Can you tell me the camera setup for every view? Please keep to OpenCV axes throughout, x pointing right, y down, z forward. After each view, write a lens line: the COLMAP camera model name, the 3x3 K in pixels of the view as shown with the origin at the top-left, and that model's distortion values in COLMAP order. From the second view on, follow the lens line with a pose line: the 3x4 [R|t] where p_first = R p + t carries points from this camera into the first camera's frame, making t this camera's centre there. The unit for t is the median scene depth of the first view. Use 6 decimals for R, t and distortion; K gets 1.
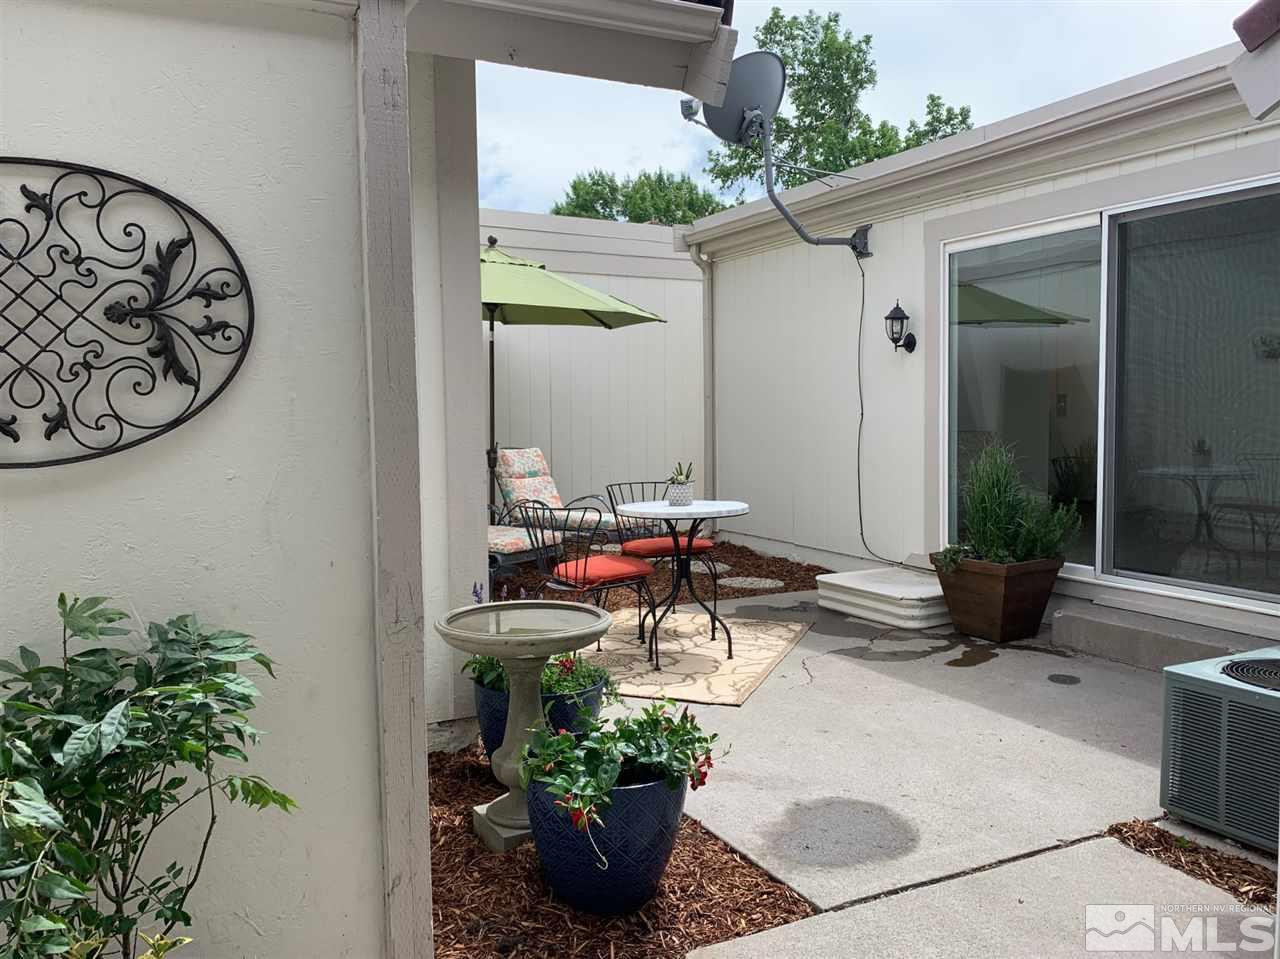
lens RADIAL K [[1021.1, 0, 646.7], [0, 1021.1, 477.9], [0, 0, 1]] dist [0.035004, -0.040987]
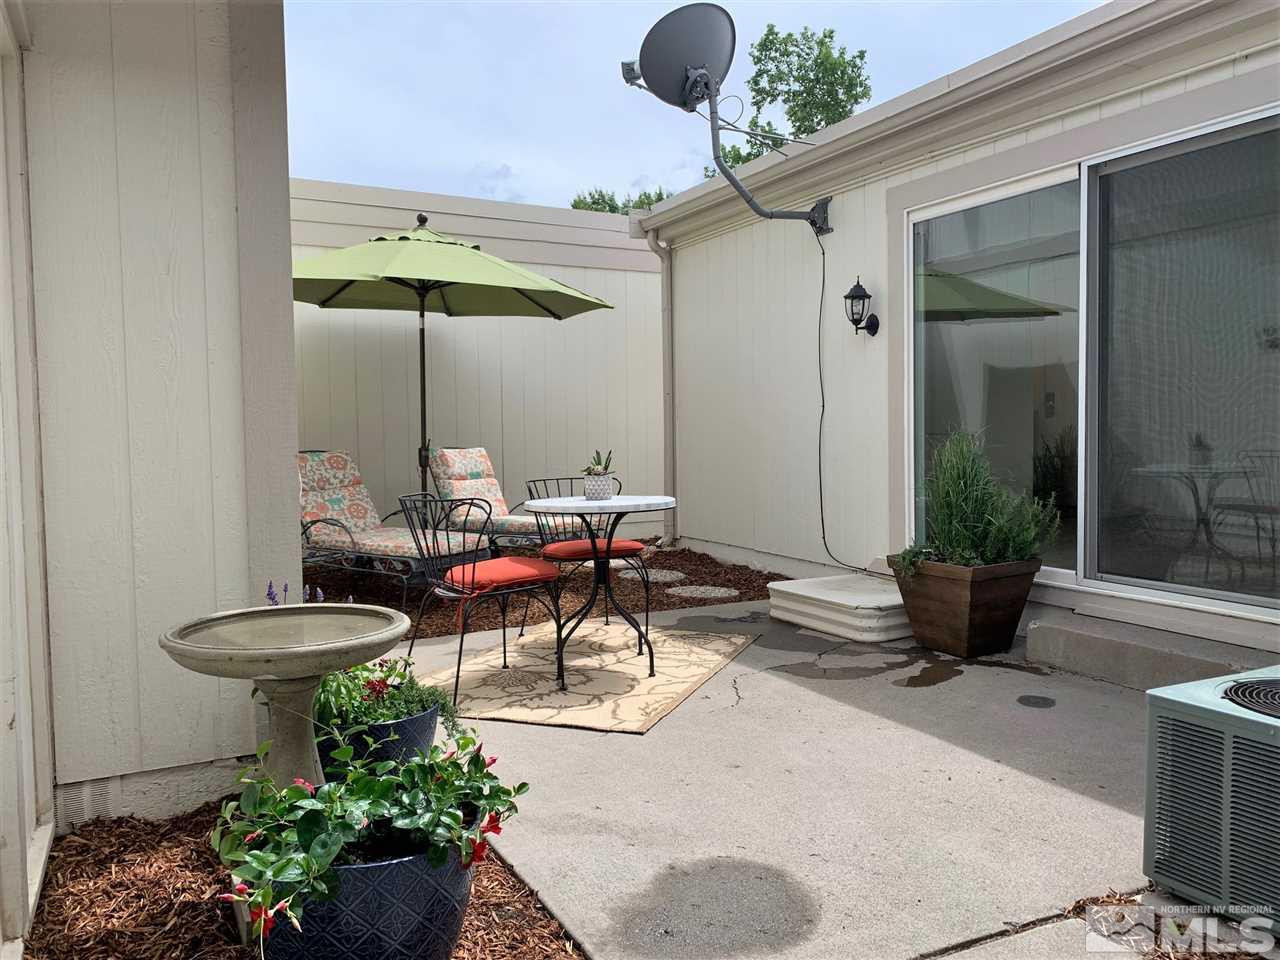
lens RADIAL K [[1021.1, 0, 630.7], [0, 1021.1, 474.5], [0, 0, 1]] dist [0.035004, -0.040987]
pose [[0.999918, -0.001085, -0.012742, 0.070653], [0.000856, 0.999838, -0.017984, 0.020500], [0.012759, 0.017972, 0.999757, 0.124782]]
